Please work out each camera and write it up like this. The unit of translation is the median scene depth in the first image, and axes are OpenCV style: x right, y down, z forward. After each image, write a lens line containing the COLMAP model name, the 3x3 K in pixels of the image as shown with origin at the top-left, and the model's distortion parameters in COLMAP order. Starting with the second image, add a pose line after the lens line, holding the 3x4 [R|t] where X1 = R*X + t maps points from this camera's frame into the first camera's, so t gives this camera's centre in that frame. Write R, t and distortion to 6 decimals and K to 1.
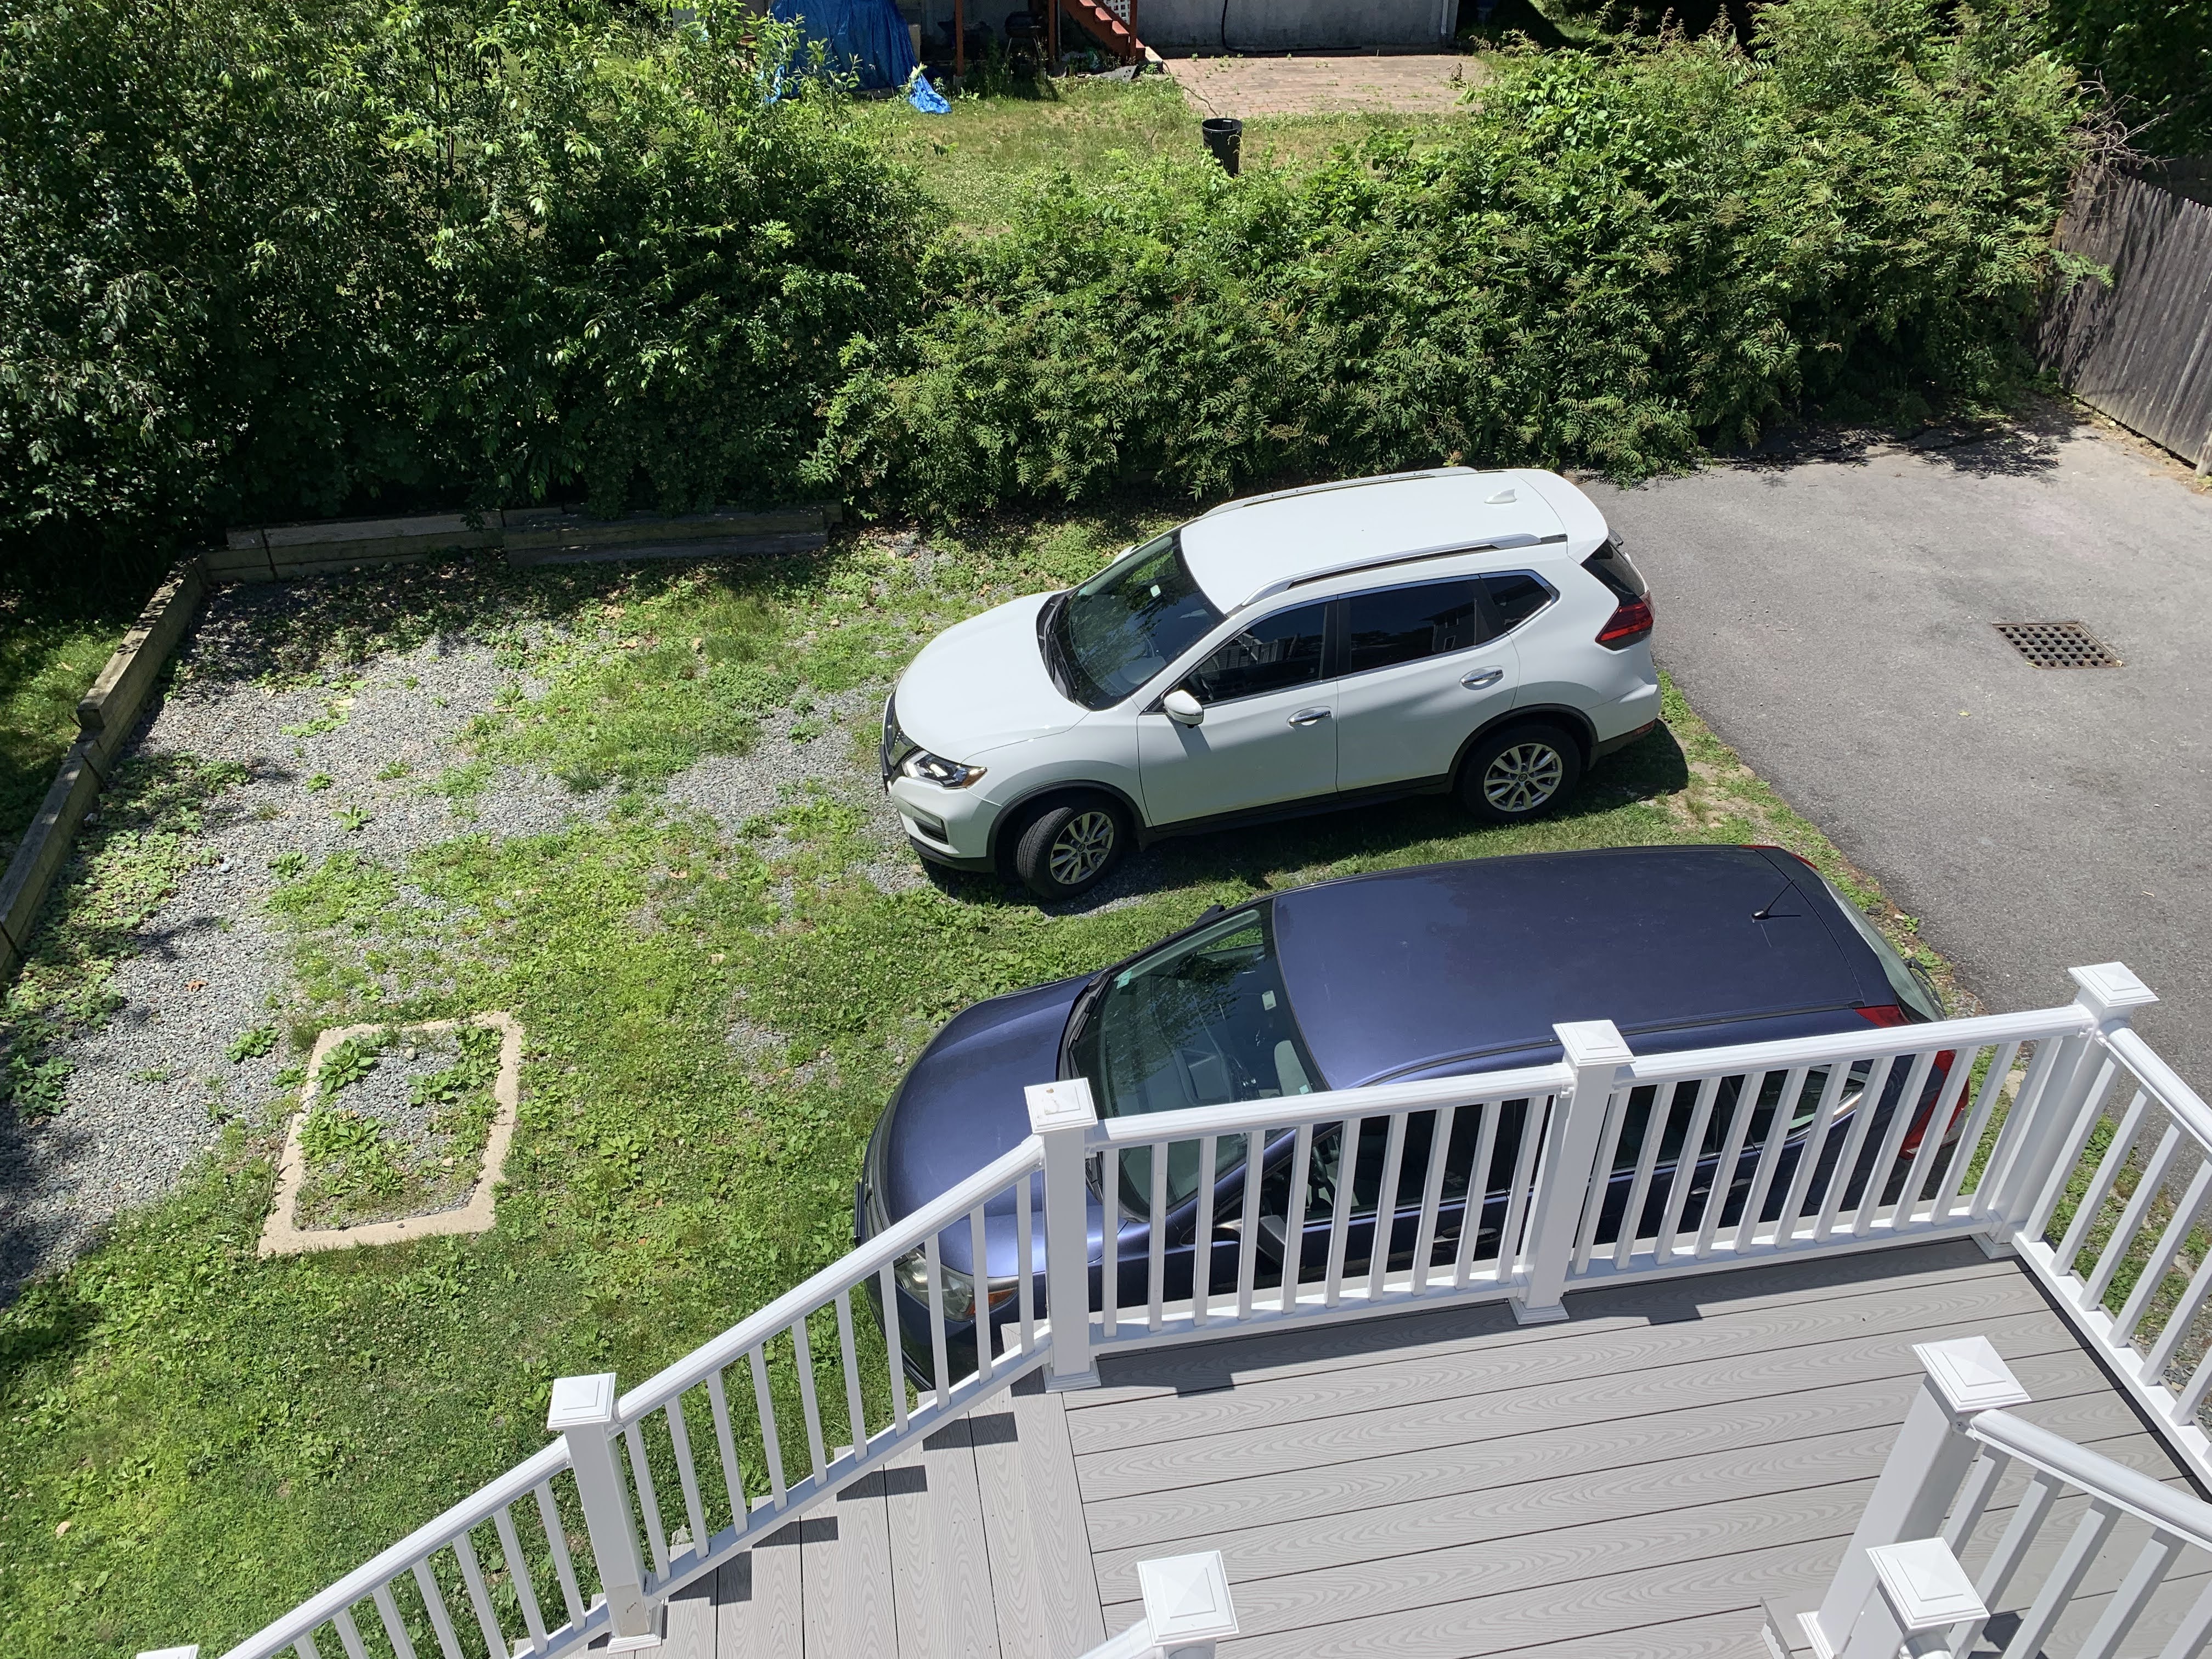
lens RADIAL K [[1689.1, 0, 1102.5], [0, 1689.1, 830.9], [0, 0, 1]] dist [0.003402, 0.000778]
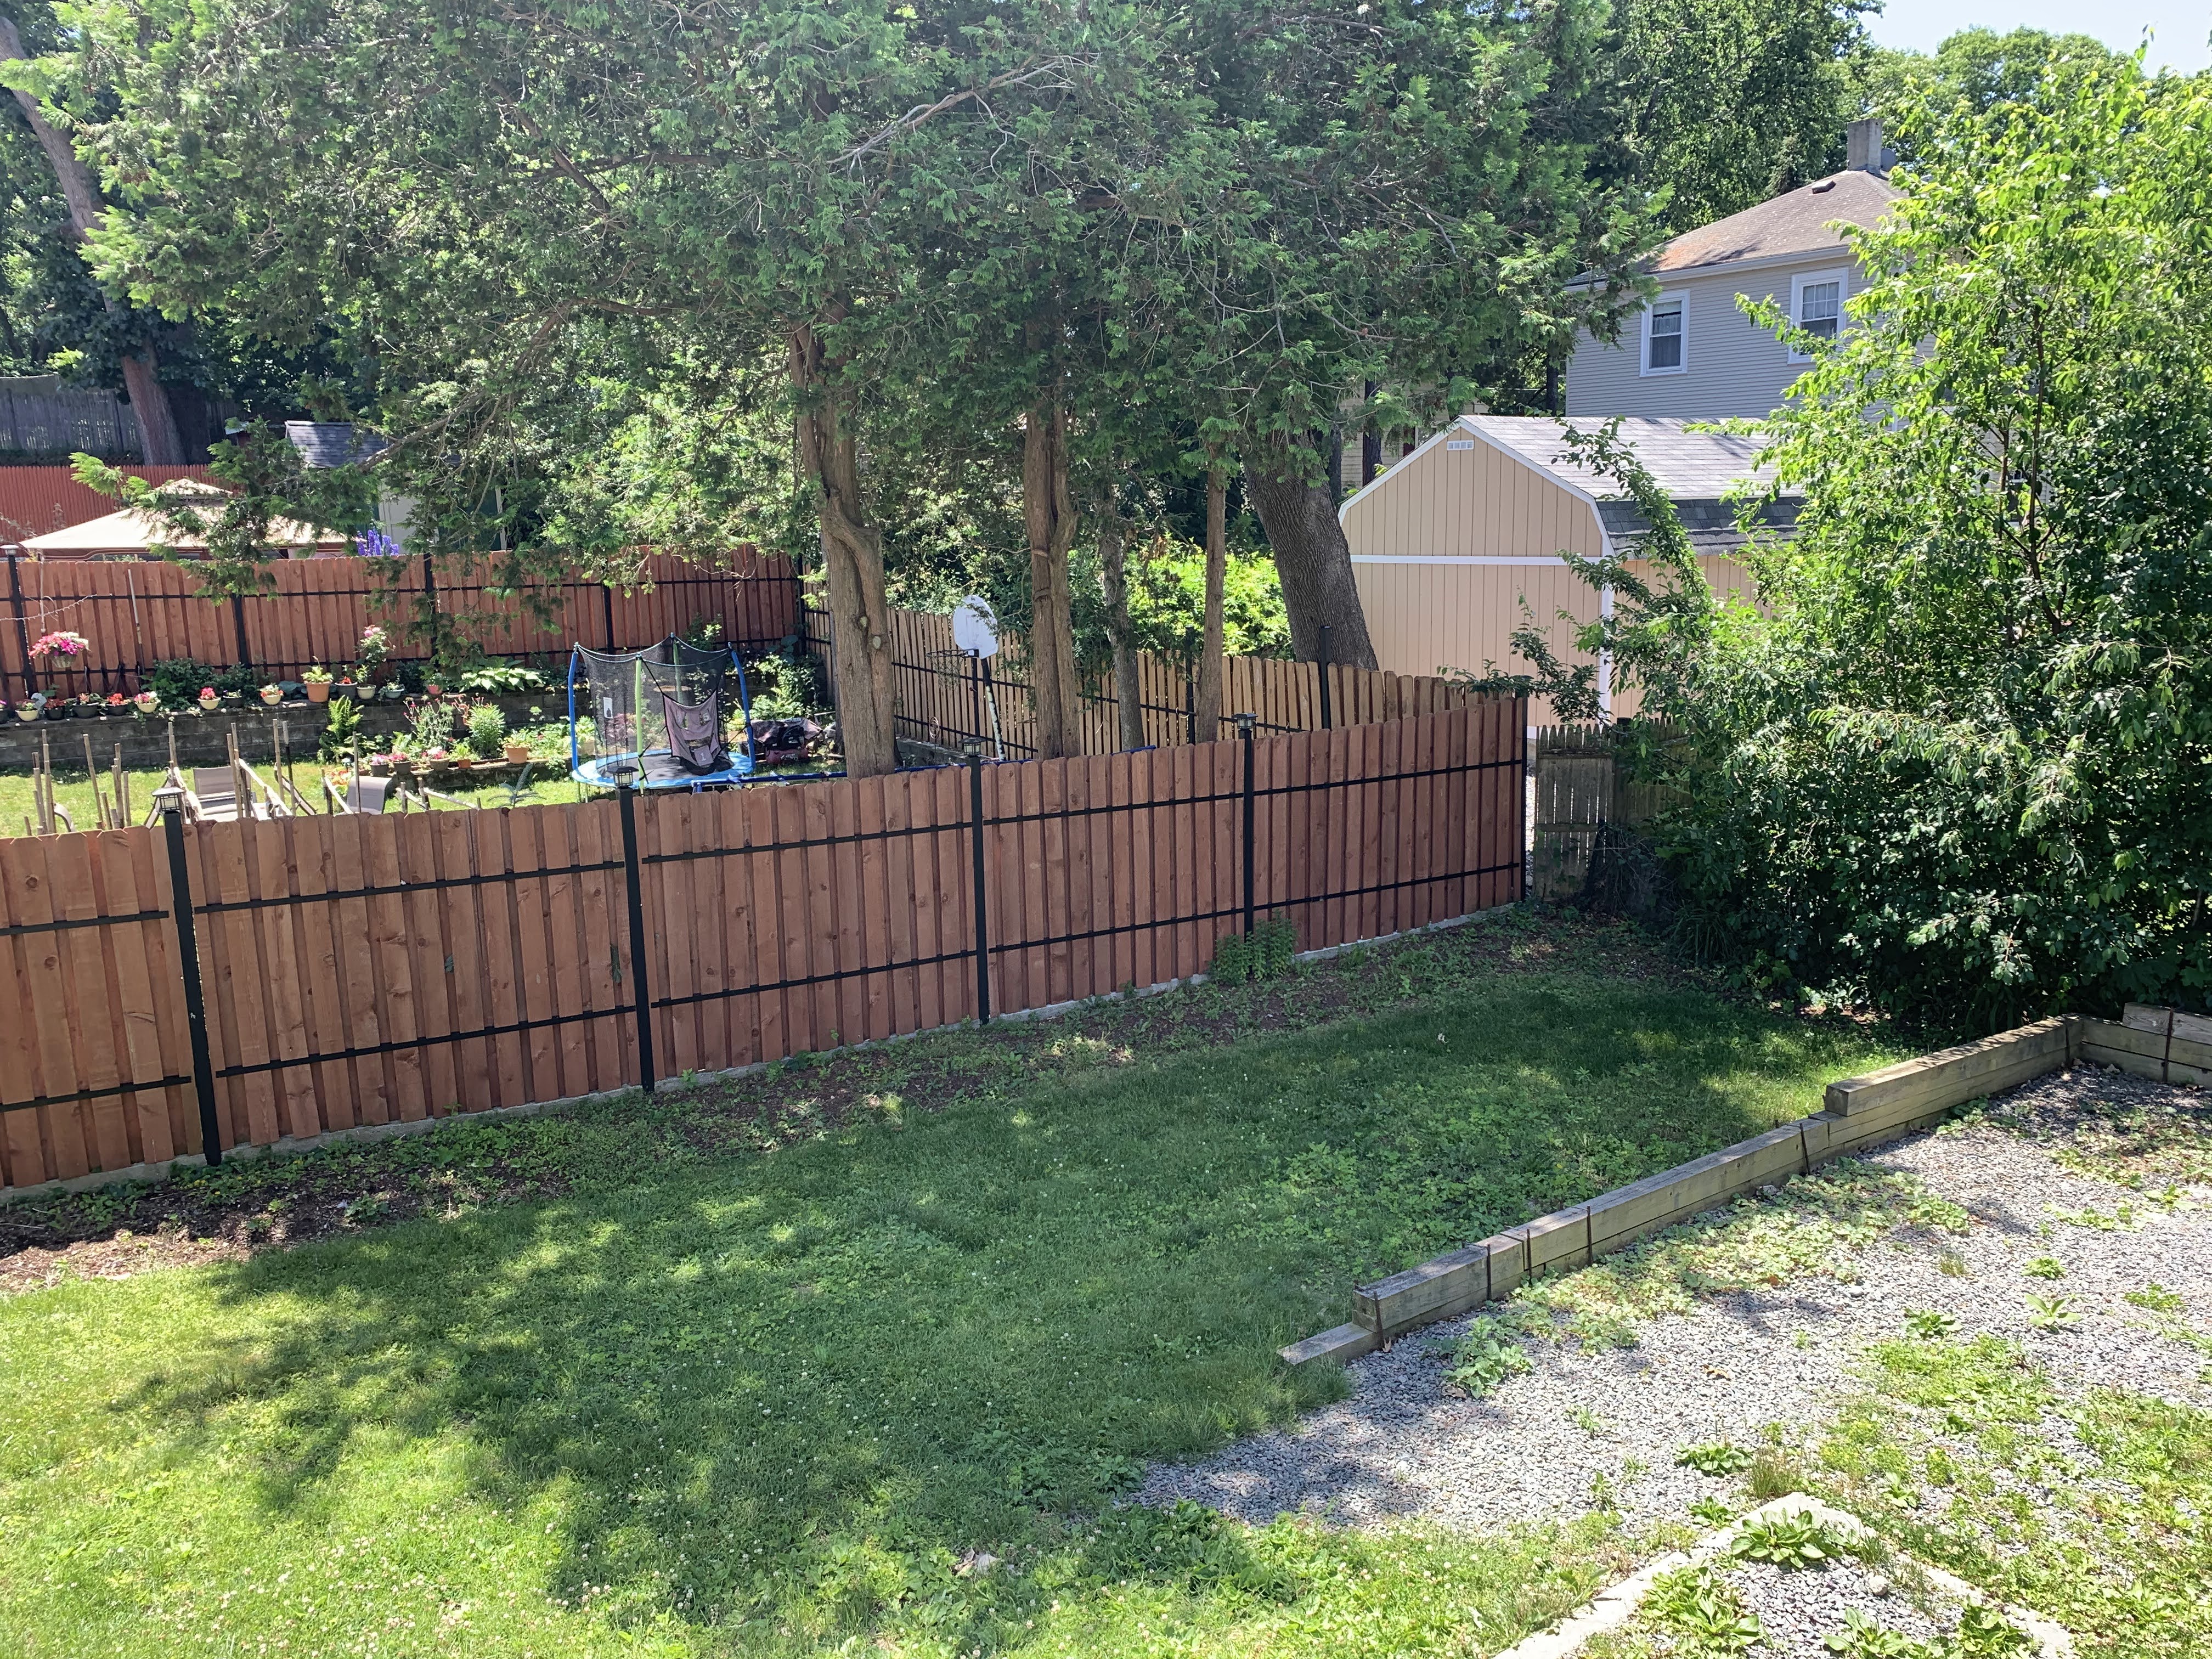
lens RADIAL K [[1689.1, 0, 1105.6], [0, 1689.1, 829.5], [0, 0, 1]] dist [0.003402, 0.000778]
pose [[0.403516, 0.155058, -0.901738, -0.012307], [-0.502348, 0.861257, -0.076698, 0.082759], [0.764736, 0.483935, 0.425424, 0.387473]]
